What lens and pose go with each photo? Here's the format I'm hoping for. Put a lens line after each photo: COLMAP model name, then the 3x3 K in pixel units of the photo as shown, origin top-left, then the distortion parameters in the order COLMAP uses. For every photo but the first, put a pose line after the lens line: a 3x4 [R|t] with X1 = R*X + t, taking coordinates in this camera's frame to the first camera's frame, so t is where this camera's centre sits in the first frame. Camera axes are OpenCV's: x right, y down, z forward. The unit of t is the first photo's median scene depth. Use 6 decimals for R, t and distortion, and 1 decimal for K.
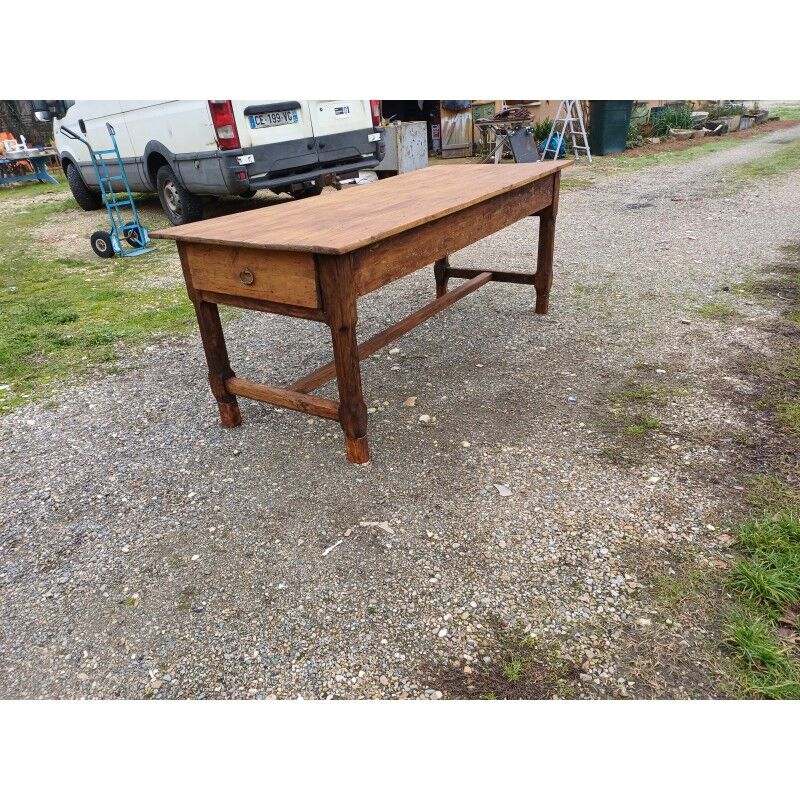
lens RADIAL K [[586.3, 0, 392.8], [0, 586.3, 411.0], [0, 0, 1]] dist [0.107805, -0.140011]
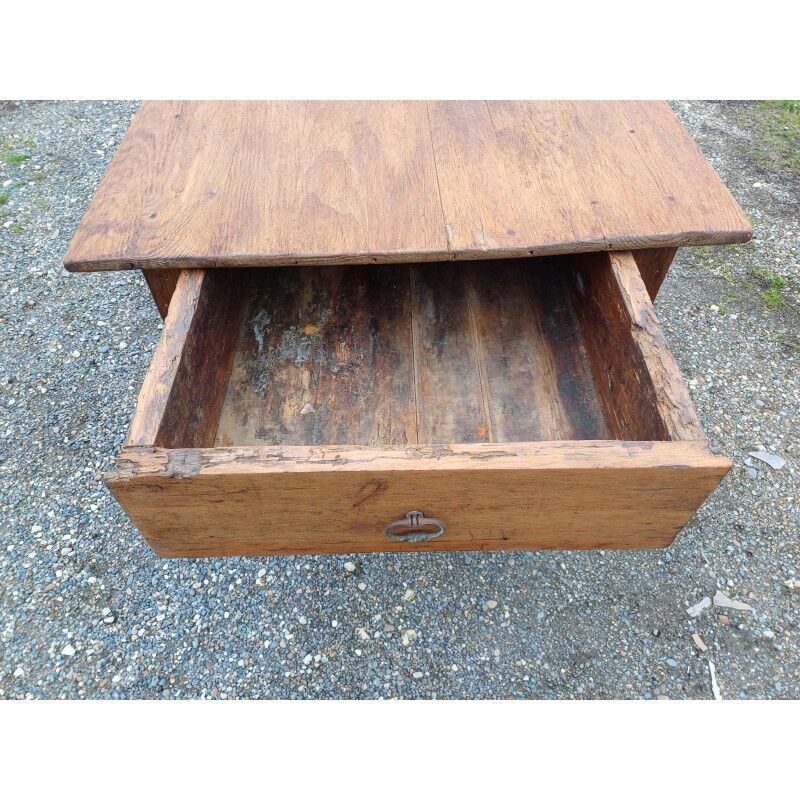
lens RADIAL K [[584.4, 0, 401.5], [0, 584.4, 392.4], [0, 0, 1]] dist [0.043185, -0.027868]
pose [[0.806481, -0.416593, 0.419570, -0.306993], [0.230845, 0.875154, 0.425225, -0.239699], [-0.544334, -0.246080, 0.801963, 0.438636]]
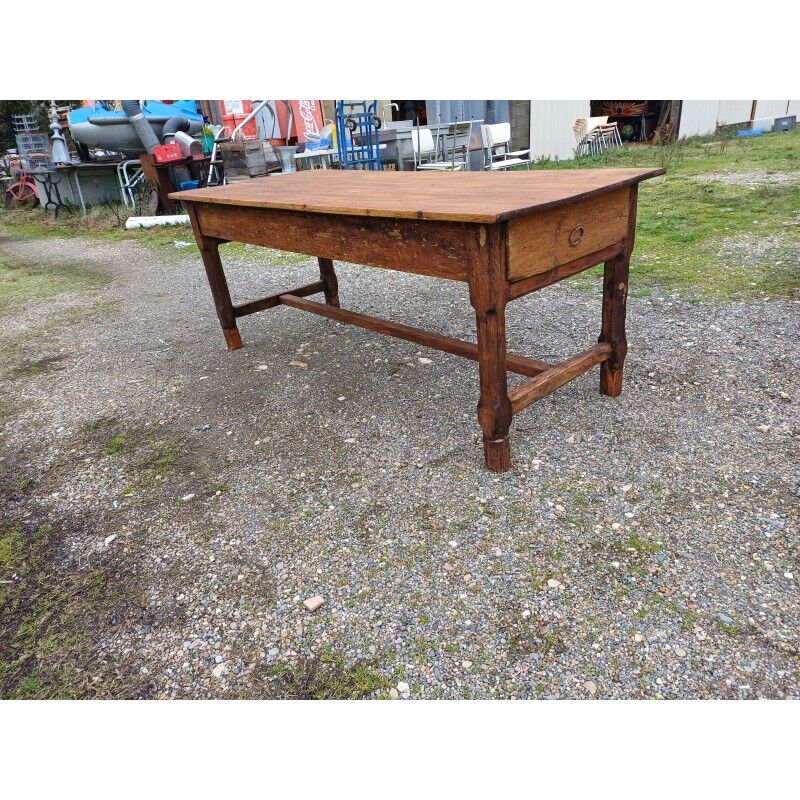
lens RADIAL K [[580.4, 0, 400.1], [0, 580.4, 404.4], [0, 0, 1]] dist [0.074046, -0.086001]
pose [[-0.249387, 0.521919, -0.815725, 0.821204], [-0.334601, 0.744022, 0.578338, -0.589472], [0.908762, 0.417172, -0.010915, 1.075215]]
